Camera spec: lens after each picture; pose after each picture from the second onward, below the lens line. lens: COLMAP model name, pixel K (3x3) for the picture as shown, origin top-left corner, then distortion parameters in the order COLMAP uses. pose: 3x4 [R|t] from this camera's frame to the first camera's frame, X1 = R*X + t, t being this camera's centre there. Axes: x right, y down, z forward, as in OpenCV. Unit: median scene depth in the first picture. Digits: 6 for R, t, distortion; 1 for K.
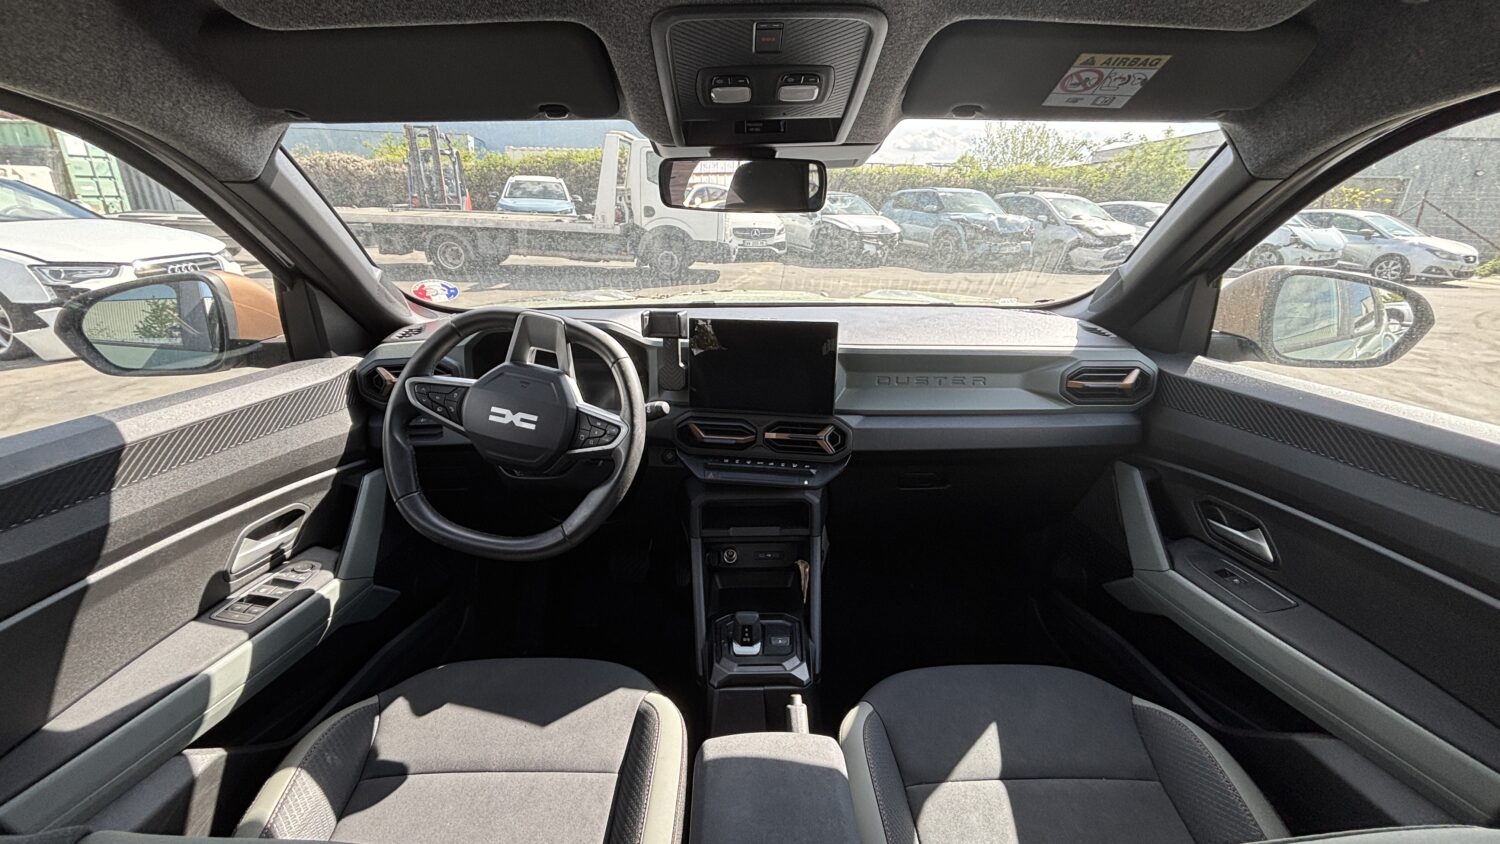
lens RADIAL K [[609.2, 0, 755.4], [0, 609.2, 423.4], [0, 0, 1]] dist [0.001213, -0.000147]
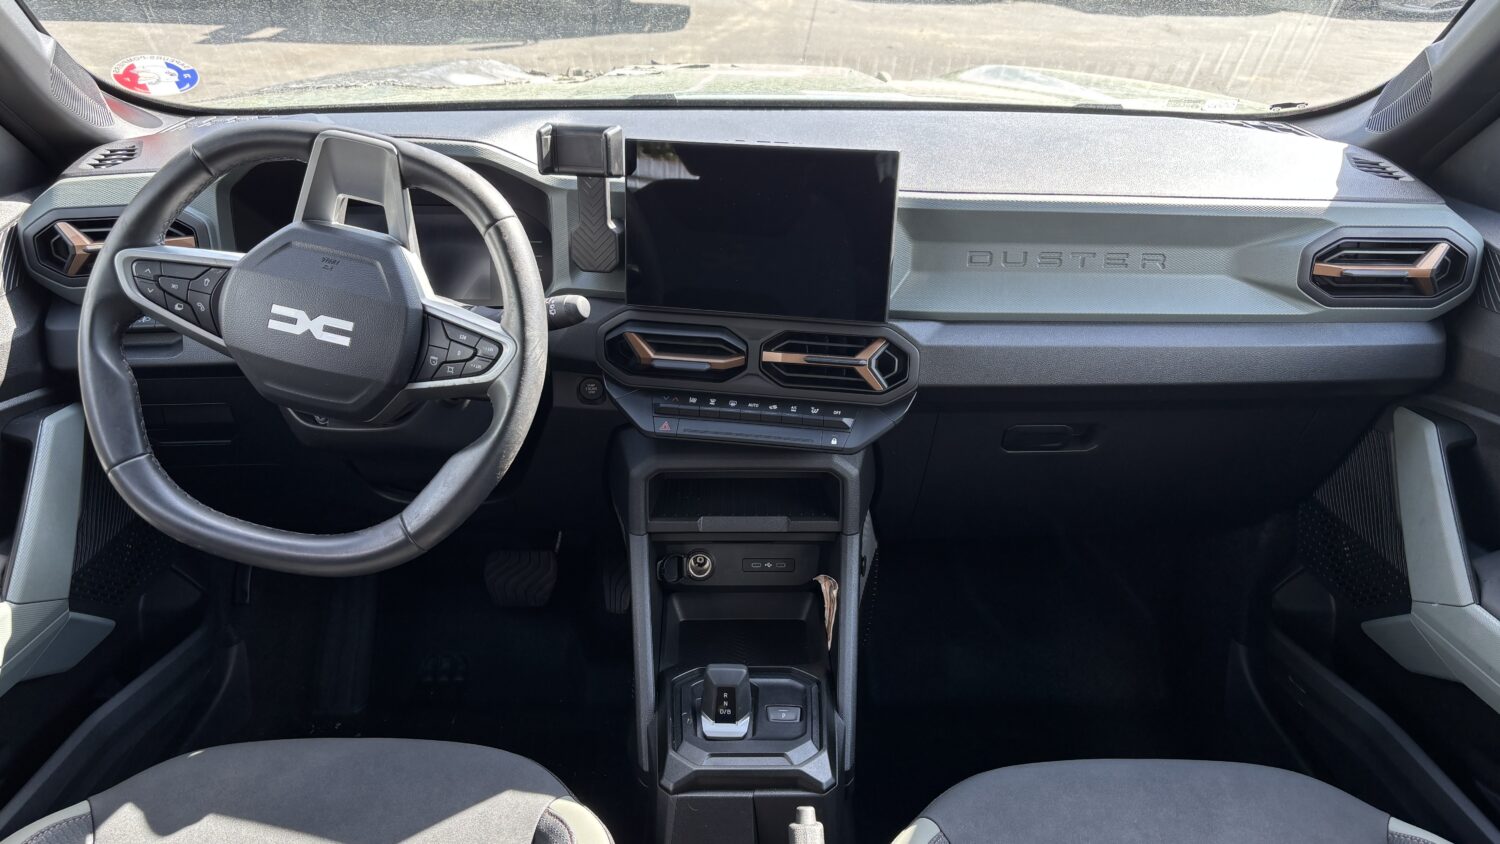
lens RADIAL K [[1147.0, 0, 750.0], [0, 1147.0, 422.0], [0, 0, 1]] dist [0.017985, -0.003541]
pose [[0.999918, 0.011933, -0.004665, 0.010620], [-0.011398, 0.994770, 0.101498, -0.026853], [0.005851, -0.101437, 0.994825, -0.049254]]
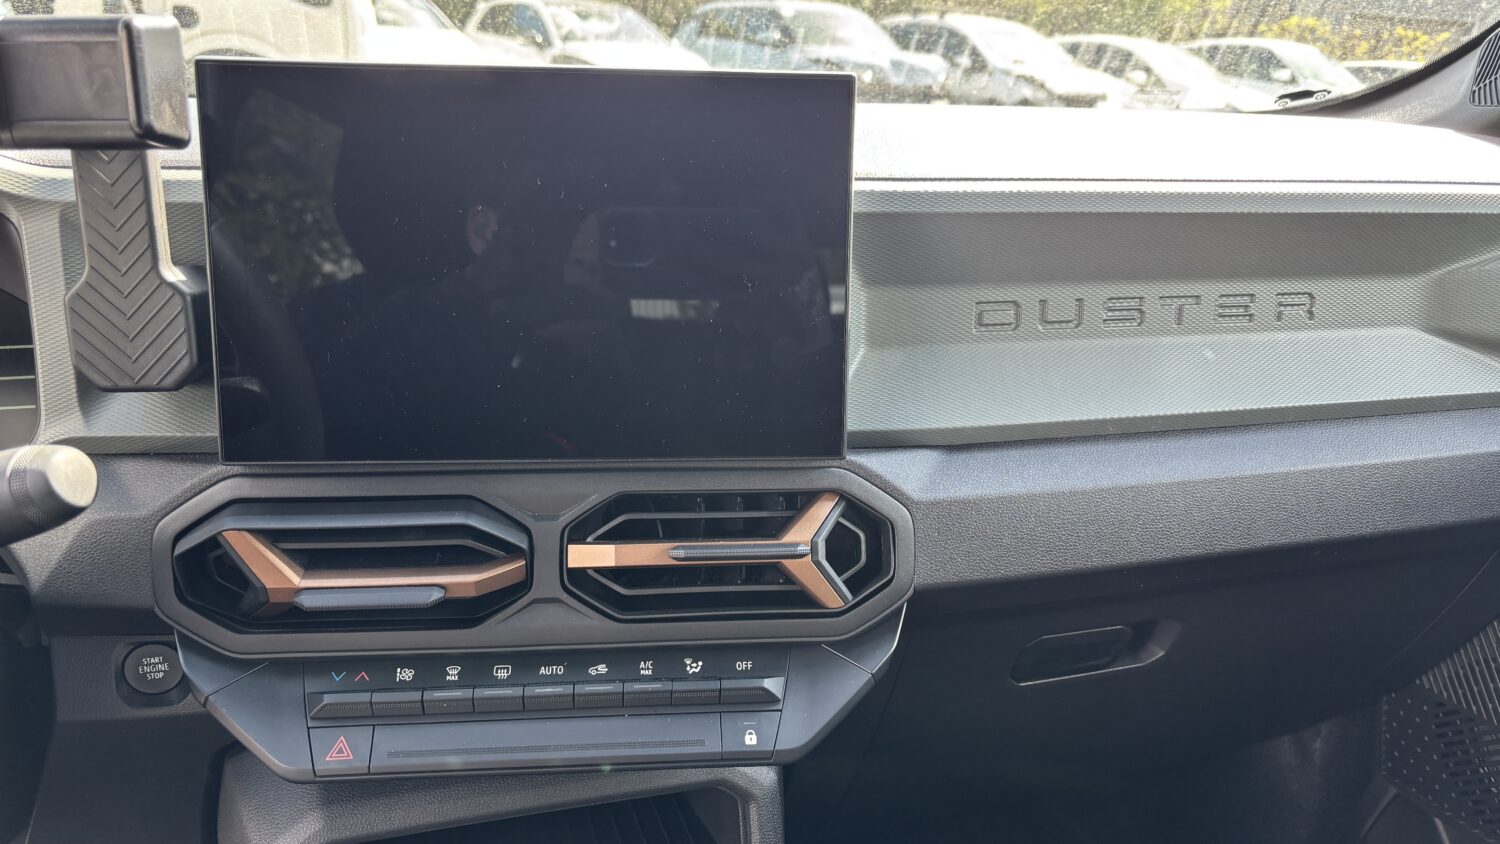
lens RADIAL K [[1147.0, 0, 750.0], [0, 1147.0, 422.0], [0, 0, 1]] dist [0.017985, -0.003541]
pose [[0.958969, -0.054052, 0.278312, -0.039091], [0.064206, 0.997558, -0.027493, -0.016514], [-0.276146, 0.044234, 0.960097, 0.548958]]
